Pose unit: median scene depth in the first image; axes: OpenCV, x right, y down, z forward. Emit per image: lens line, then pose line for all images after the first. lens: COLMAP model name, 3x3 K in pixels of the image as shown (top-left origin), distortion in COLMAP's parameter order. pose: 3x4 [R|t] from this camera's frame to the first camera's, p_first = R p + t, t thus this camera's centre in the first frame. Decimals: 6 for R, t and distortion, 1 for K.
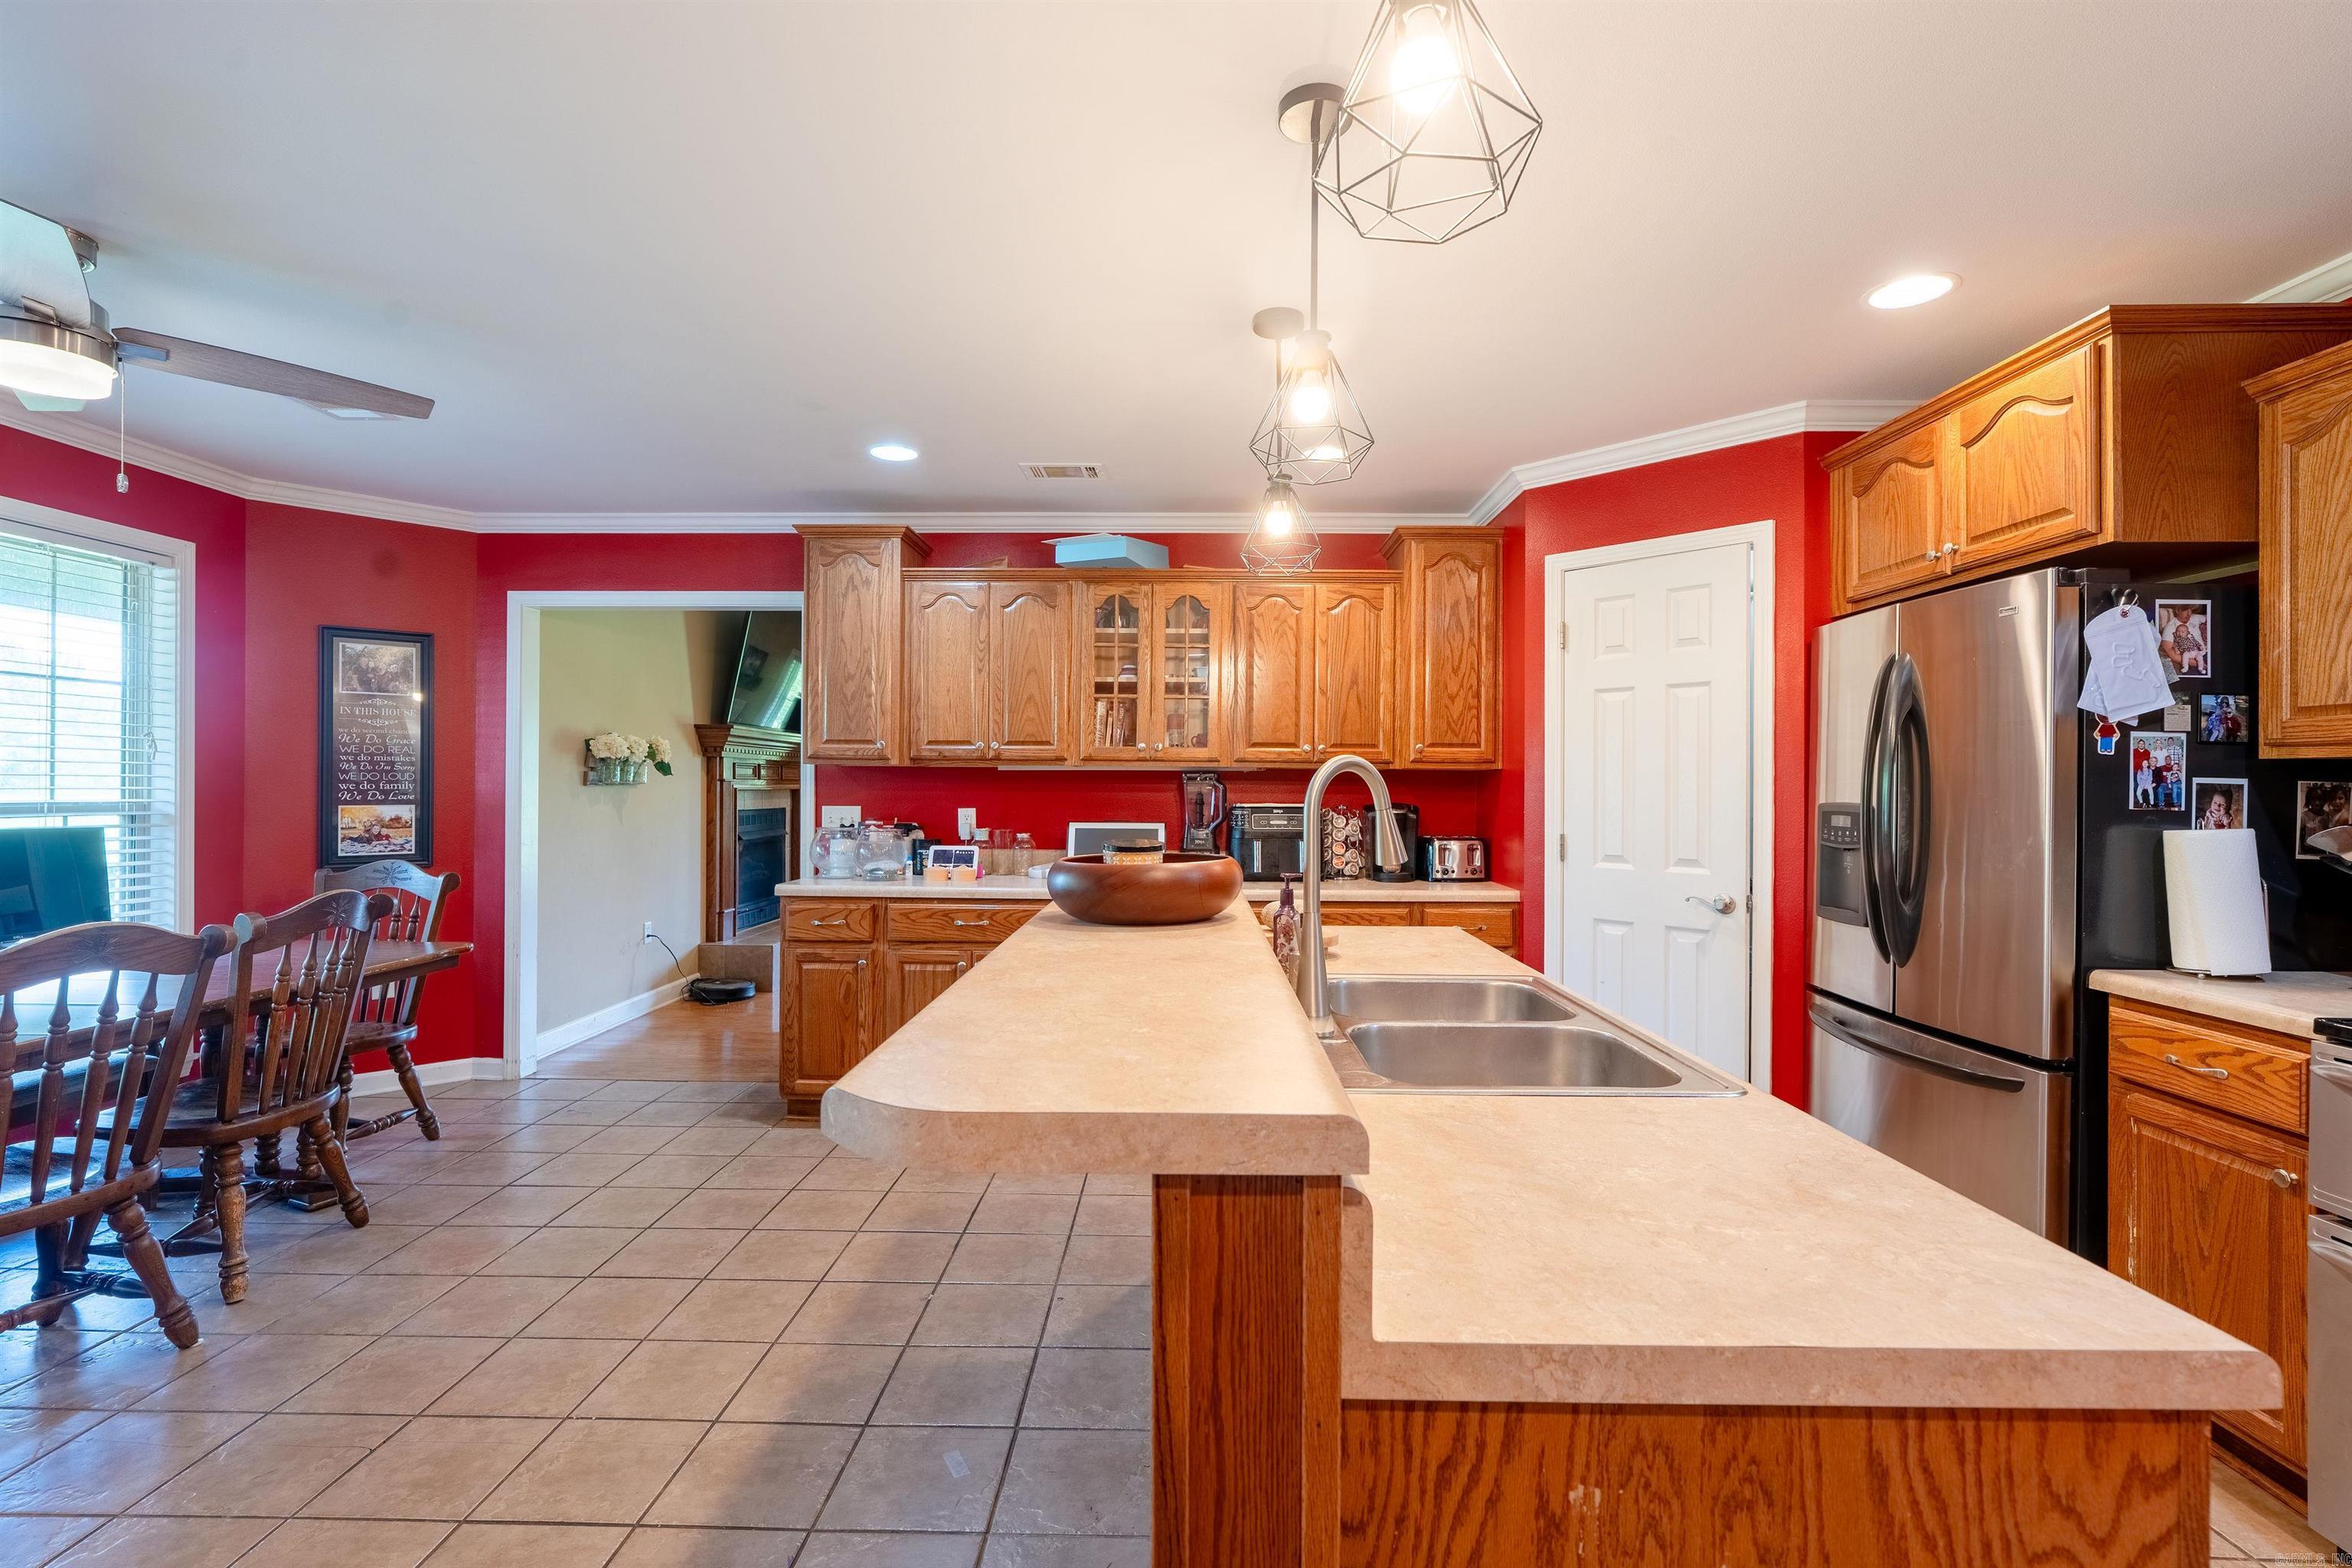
lens RADIAL K [[1069.0, 0, 1170.4], [0, 1069.0, 785.3], [0, 0, 1]] dist [-0.001413, 0.000145]
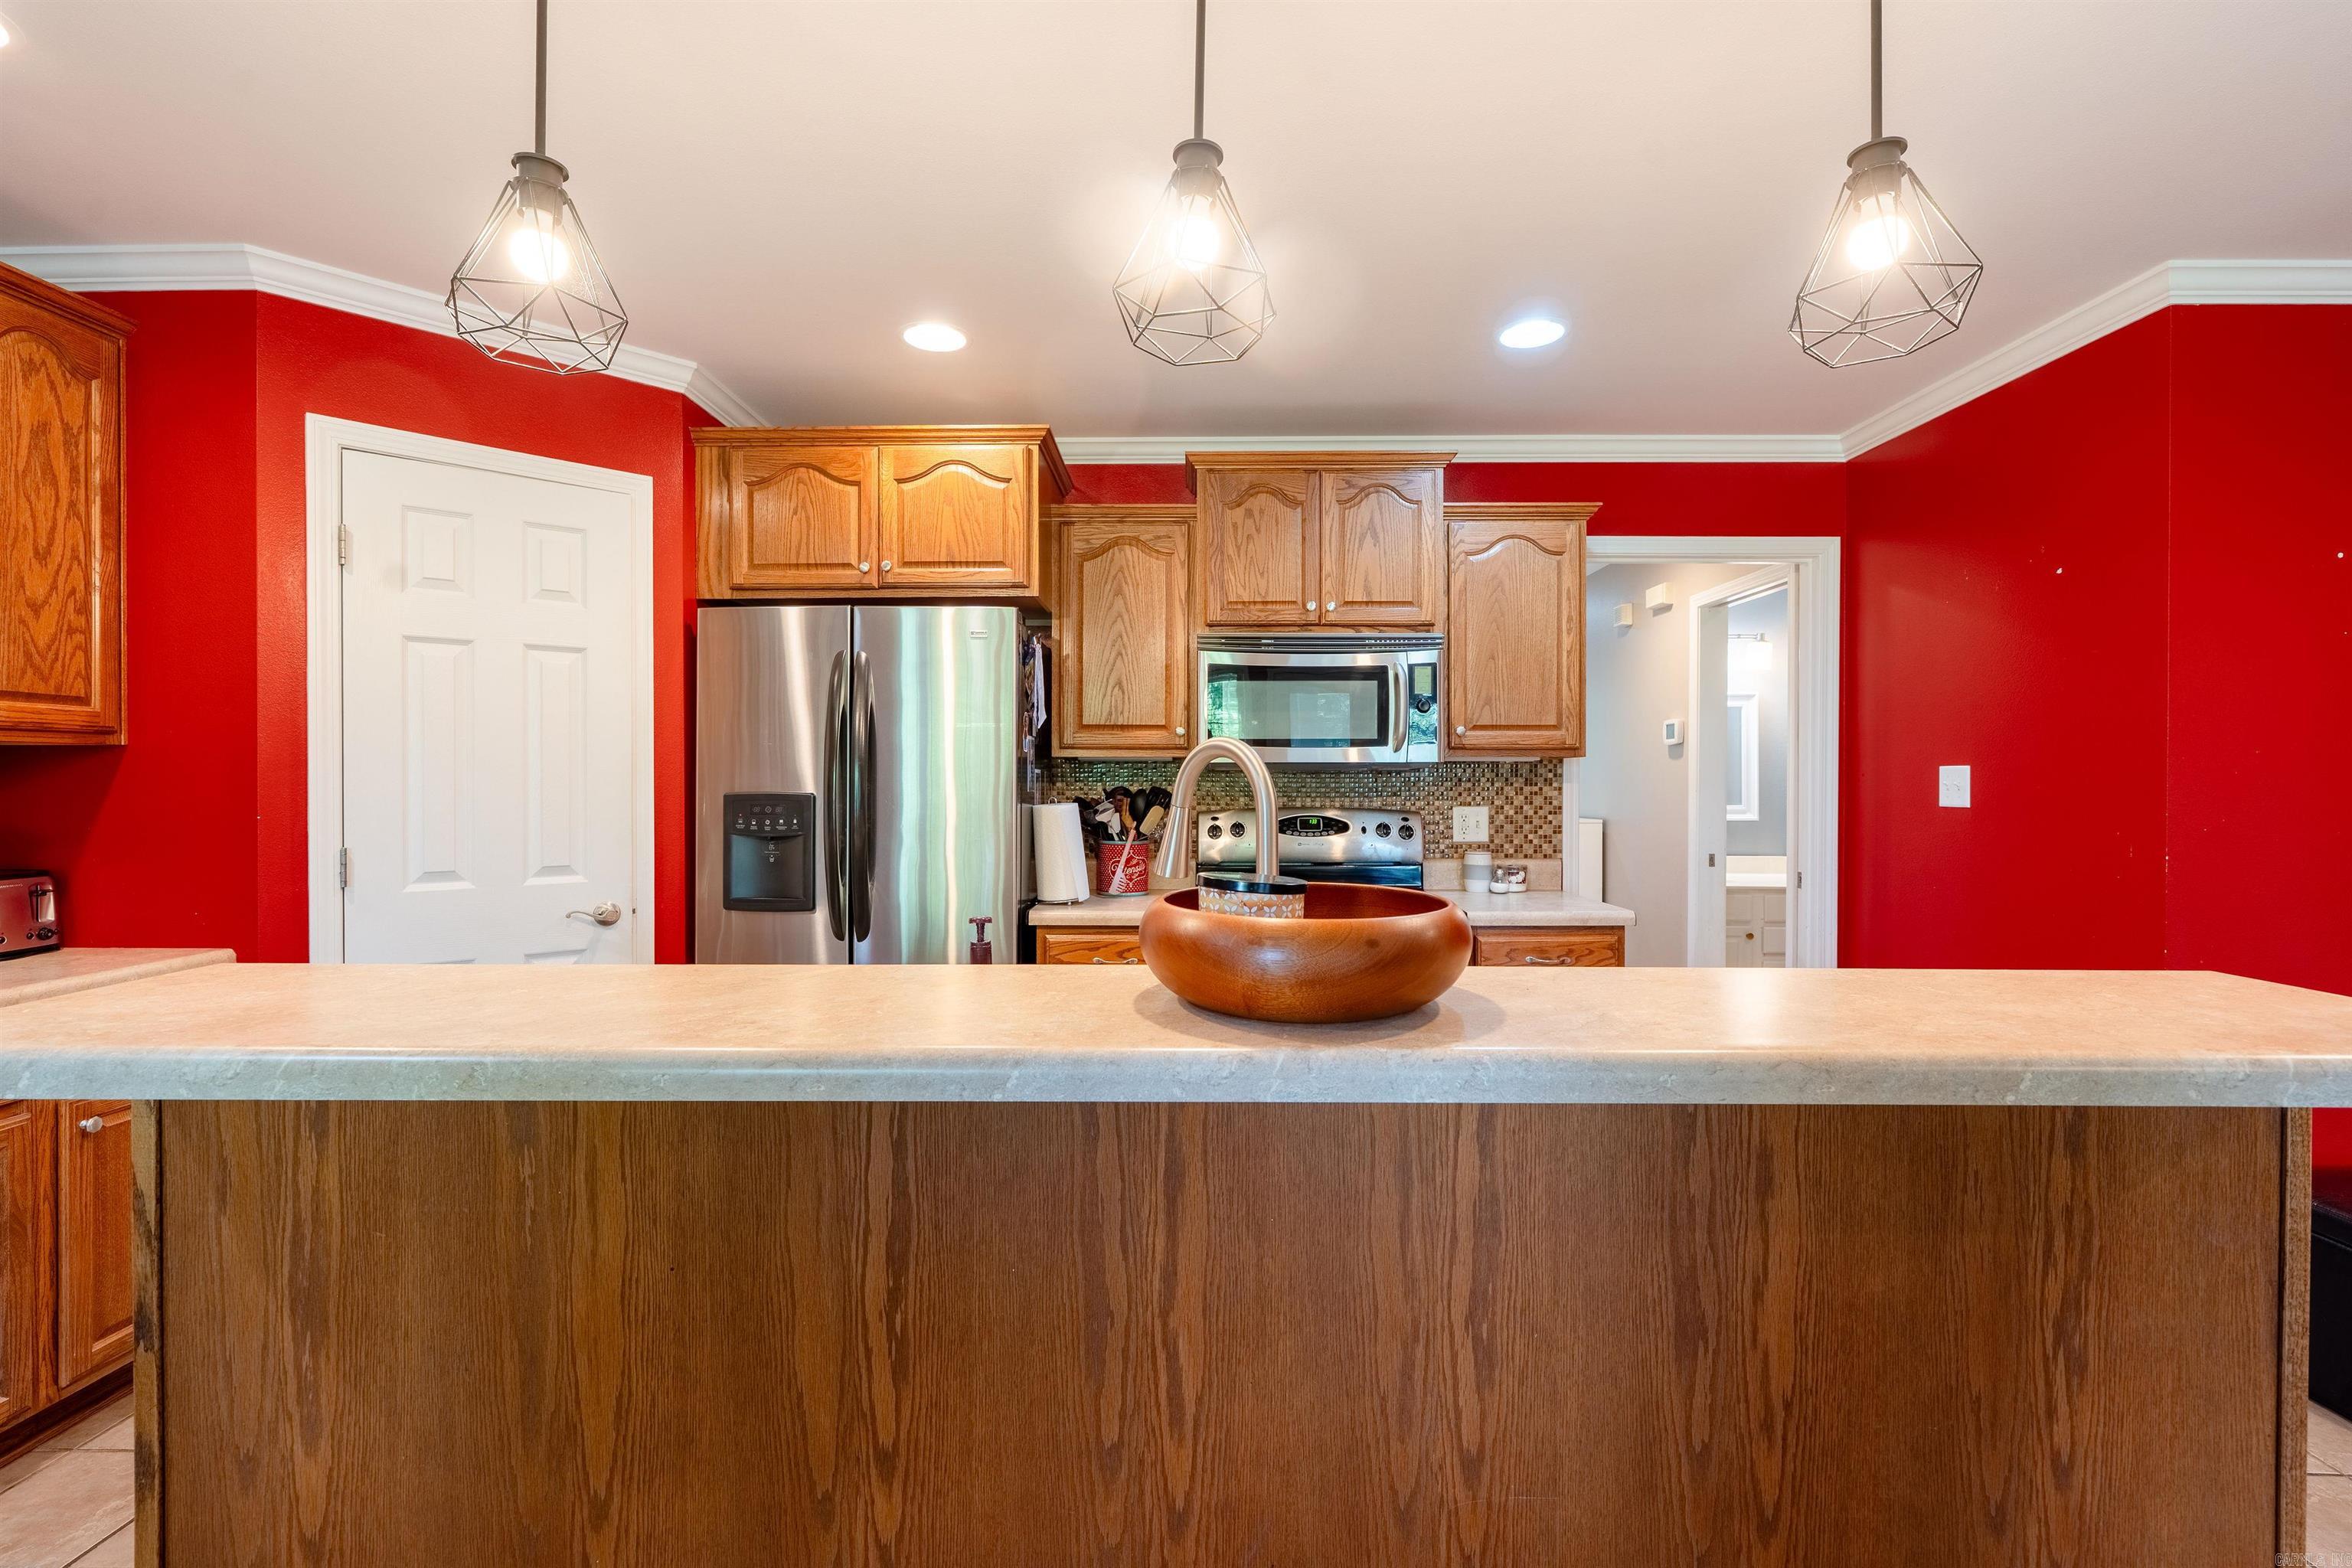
lens RADIAL K [[1036.9, 0, 1168.0], [0, 1036.9, 779.5], [0, 0, 1]] dist [-0.001429, 0.000110]
pose [[0.003864, -0.008257, 0.999958, -0.335396], [-0.001701, 0.999964, 0.008264, -0.003484], [-0.999991, -0.001733, 0.003850, 0.620070]]
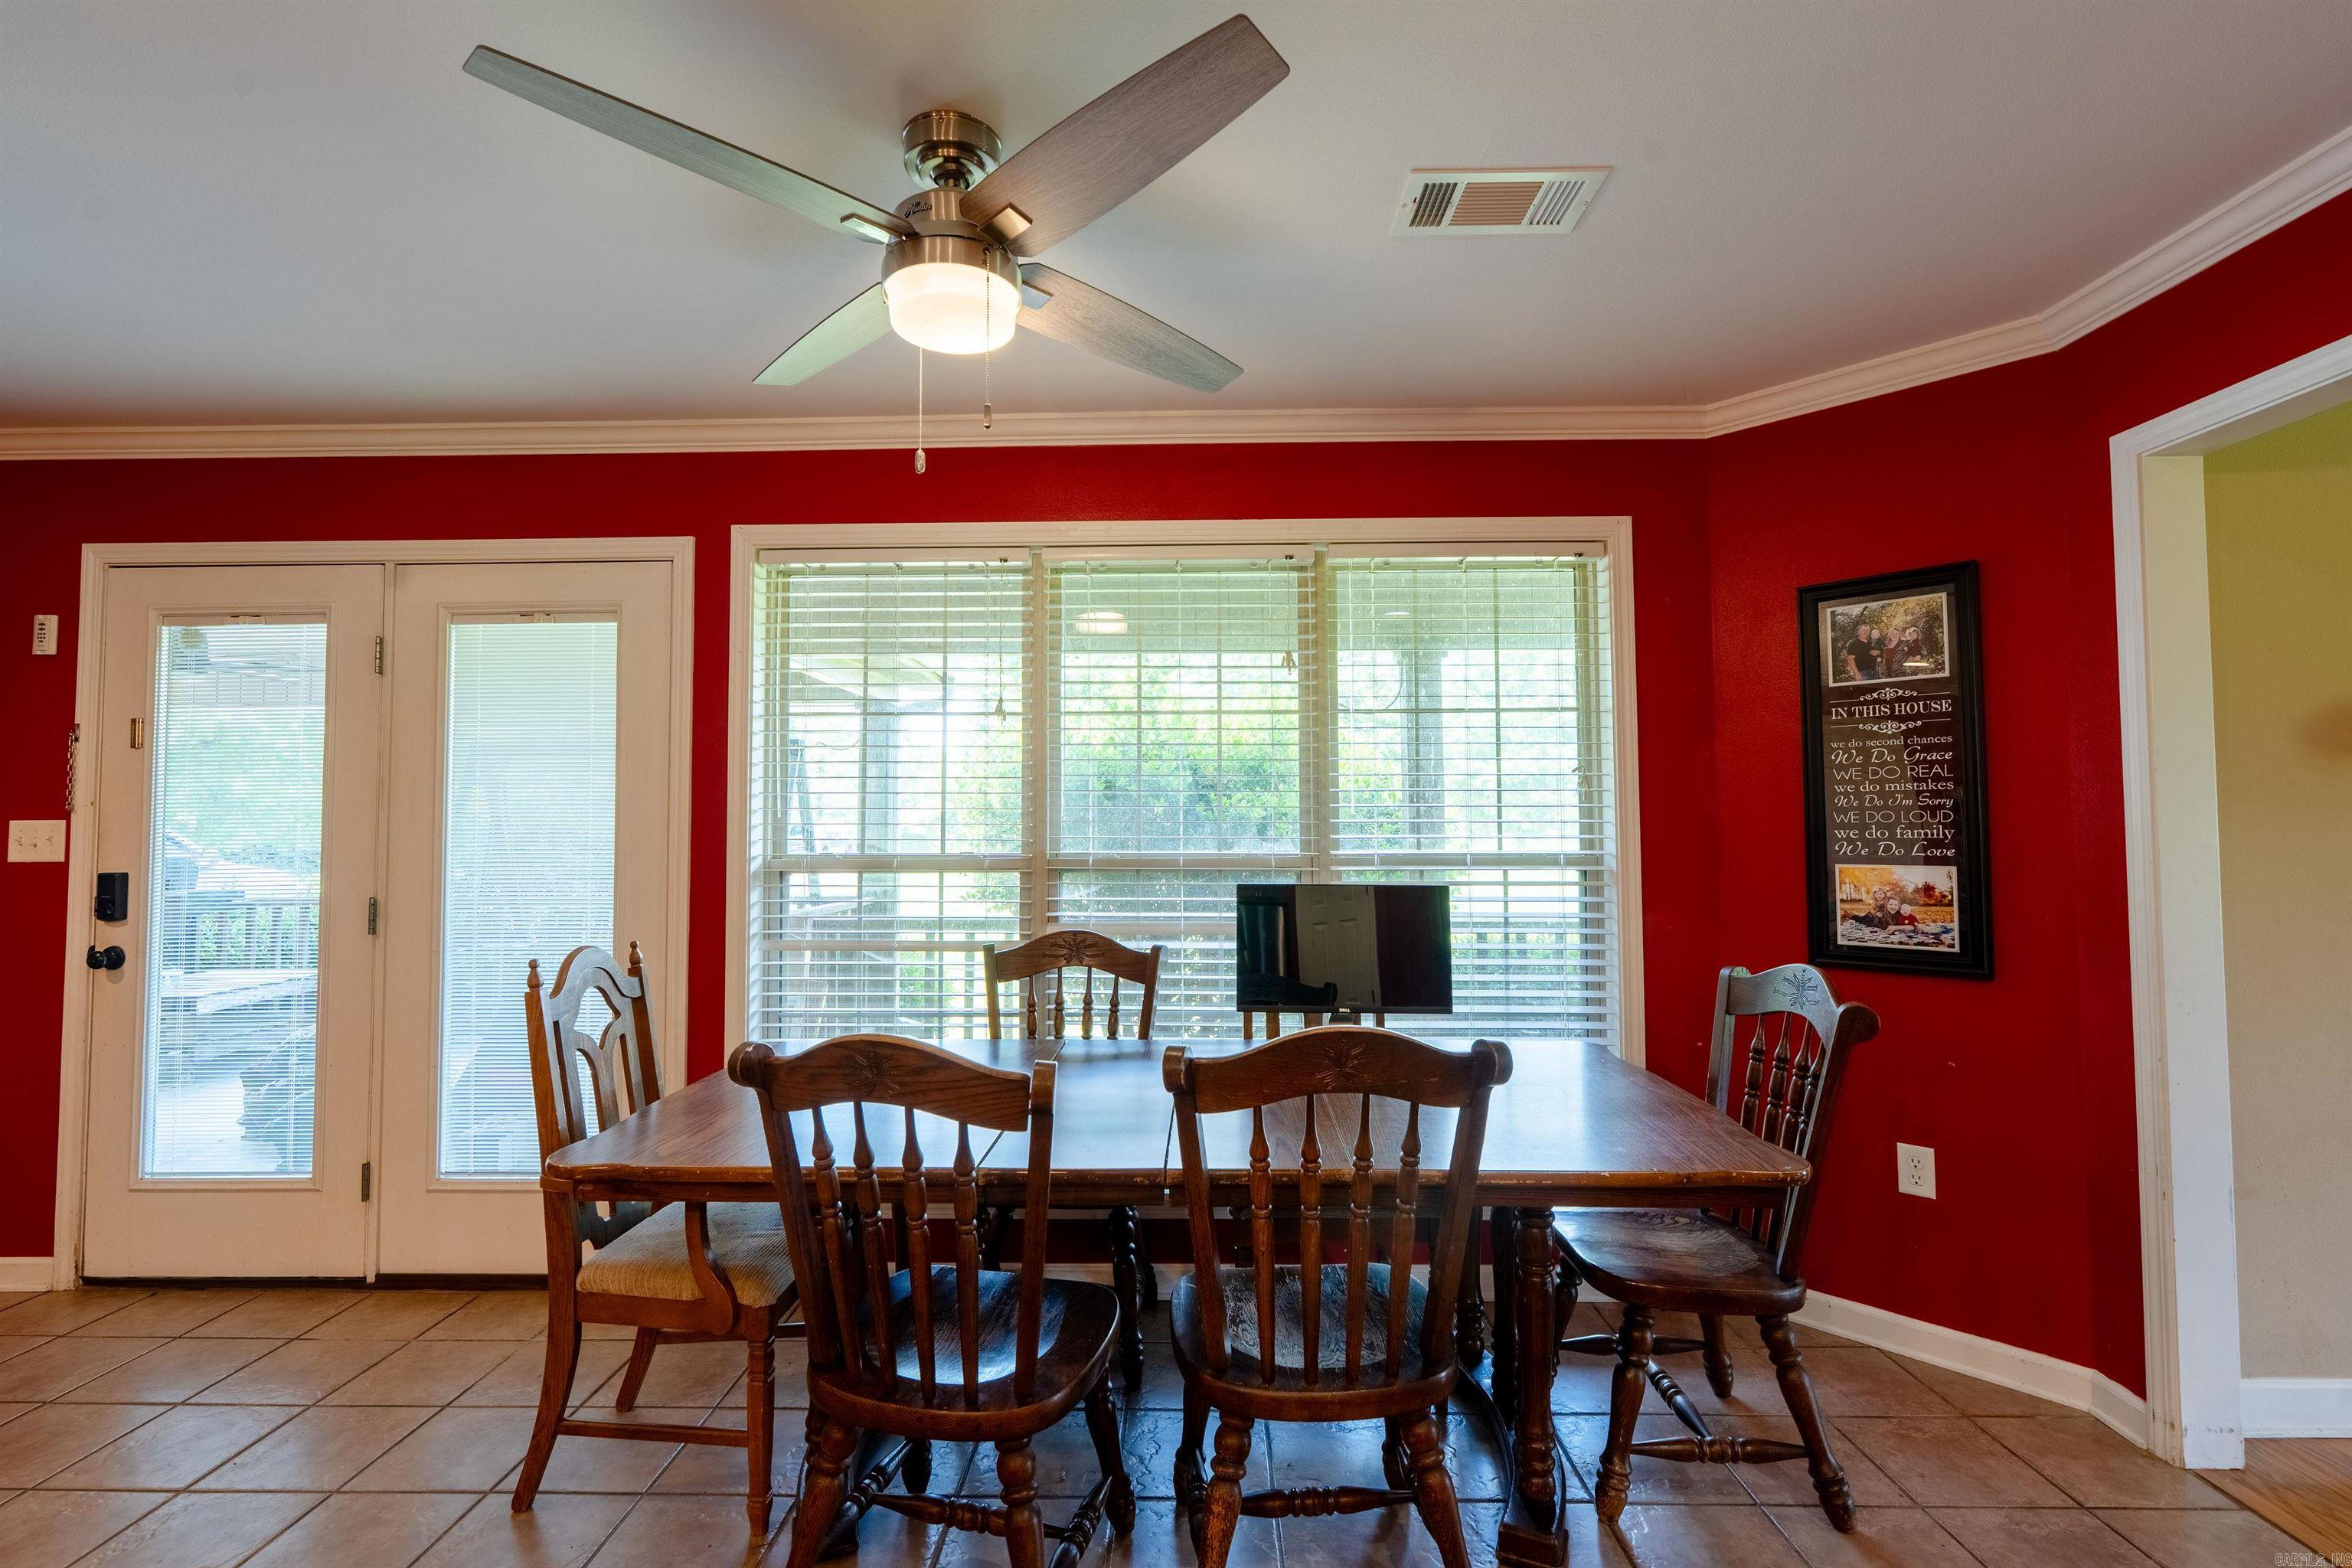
lens RADIAL K [[1069.0, 0, 1170.4], [0, 1069.0, 785.3], [0, 0, 1]] dist [-0.001413, 0.000145]
pose [[0.001021, -0.047555, -0.998868, -0.206857], [0.005611, 0.998853, -0.047548, 0.000187], [0.999984, -0.005556, 0.001287, 0.867580]]
